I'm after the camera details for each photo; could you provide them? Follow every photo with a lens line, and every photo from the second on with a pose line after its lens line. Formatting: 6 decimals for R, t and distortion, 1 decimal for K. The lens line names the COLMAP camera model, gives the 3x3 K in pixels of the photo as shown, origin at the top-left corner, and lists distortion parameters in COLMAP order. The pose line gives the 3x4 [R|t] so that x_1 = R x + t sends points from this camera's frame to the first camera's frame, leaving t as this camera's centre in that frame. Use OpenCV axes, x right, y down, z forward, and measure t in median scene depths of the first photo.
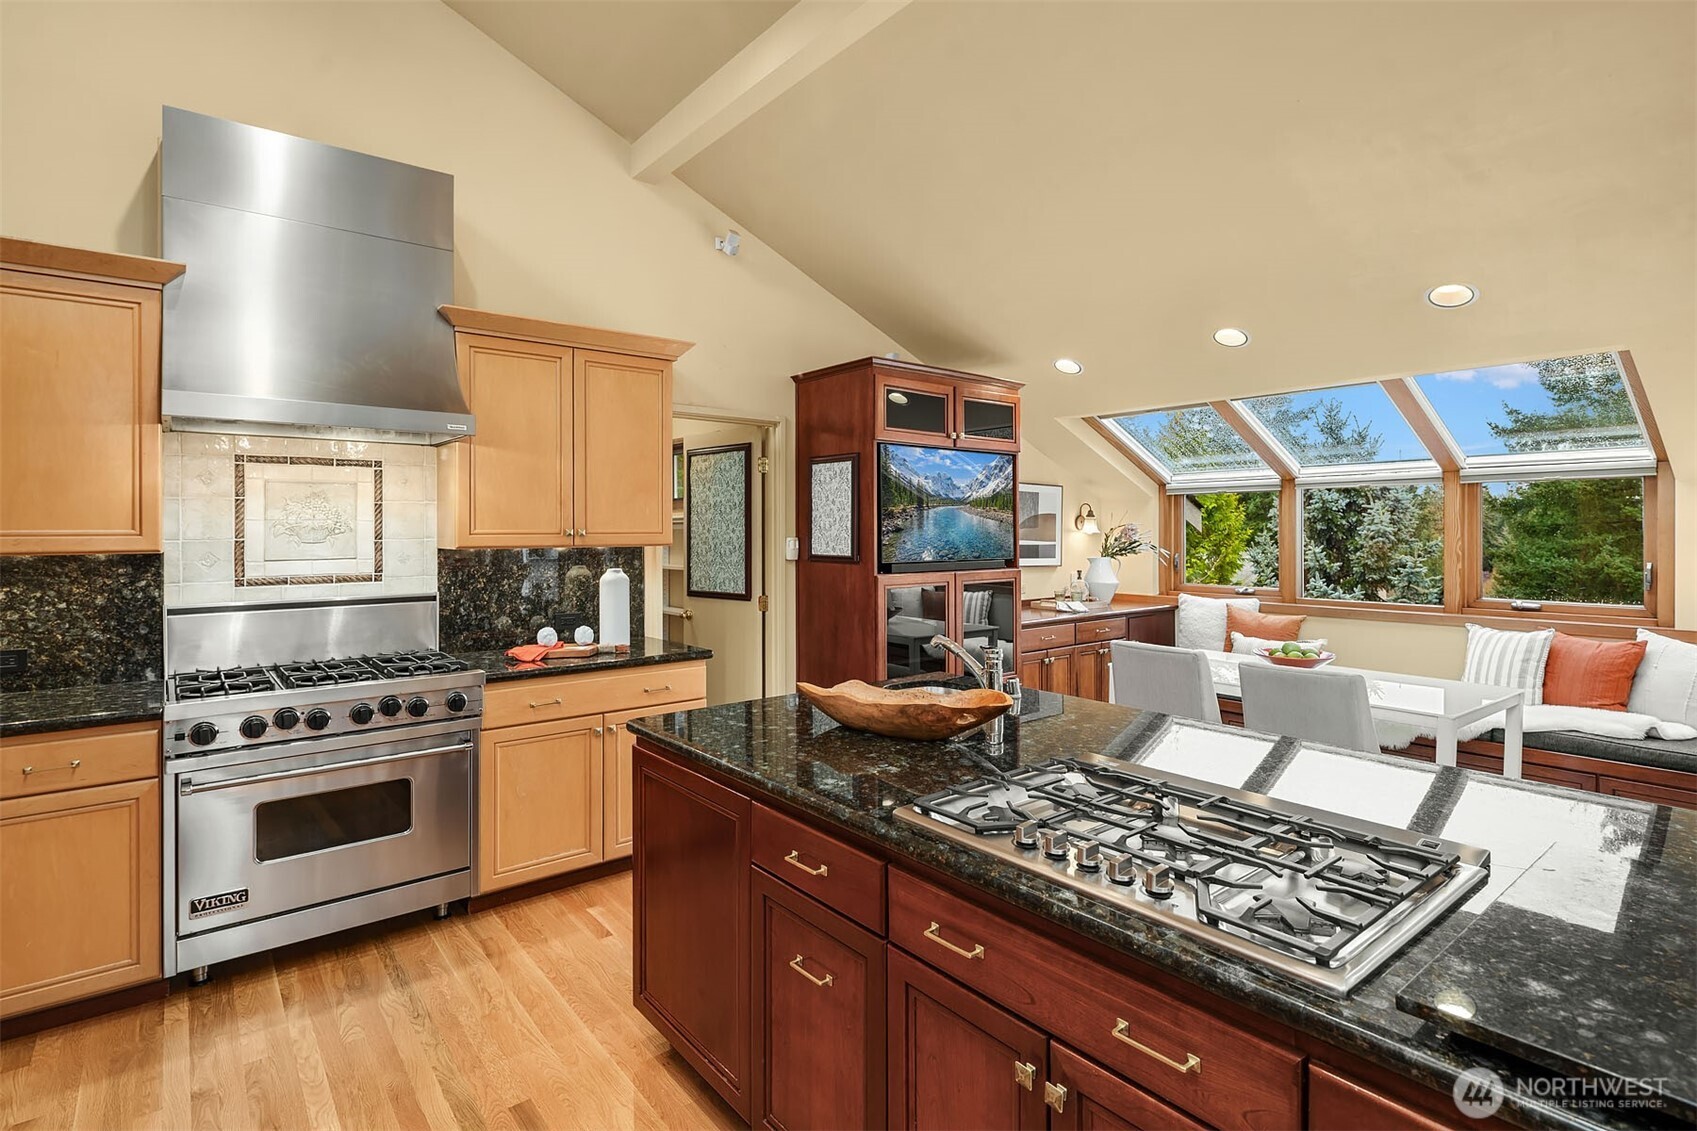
lens RADIAL K [[847.0, 0, 842.3], [0, 847.0, 549.2], [0, 0, 1]] dist [-0.001500, -0.003354]
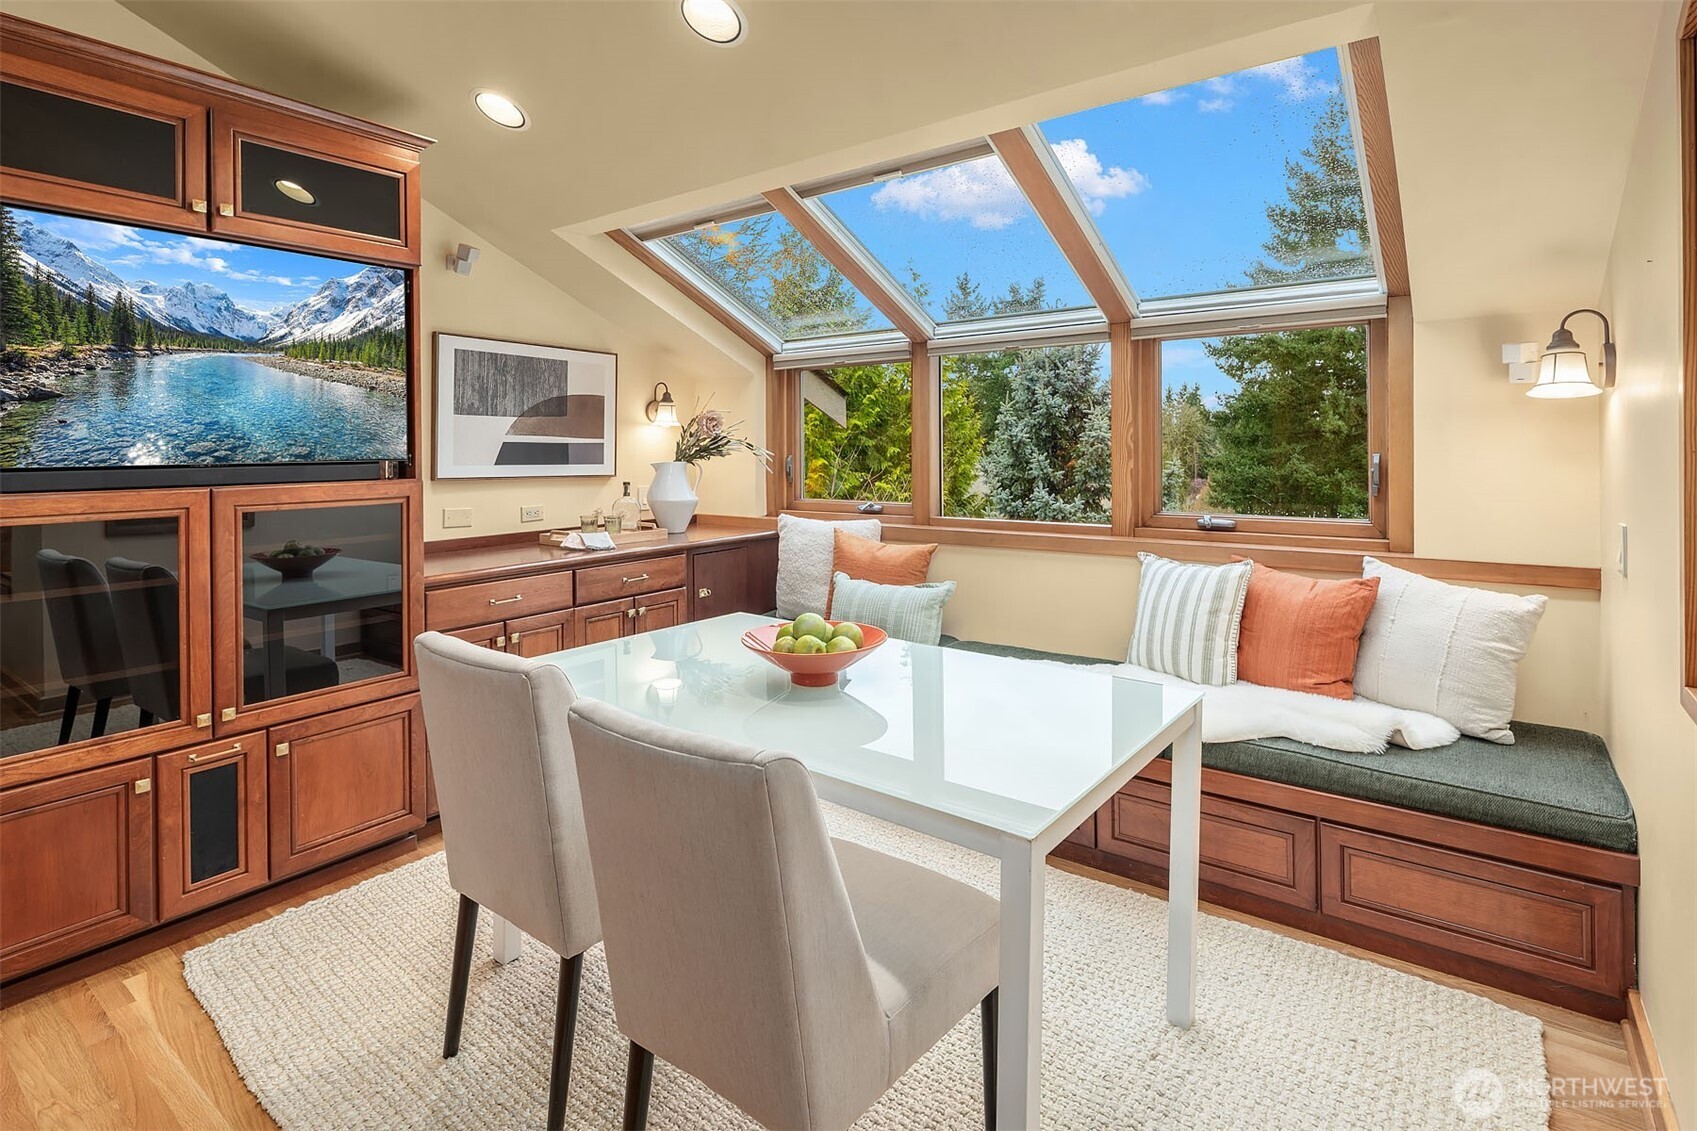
lens RADIAL K [[836.4, 0, 881.2], [0, 836.4, 479.3], [0, 0, 1]] dist [0.018980, -0.000454]
pose [[0.960692, -0.014874, 0.277217, 0.339755], [0.010466, 0.999794, 0.017374, 0.016792], [-0.277418, -0.013790, 0.960650, 0.400096]]
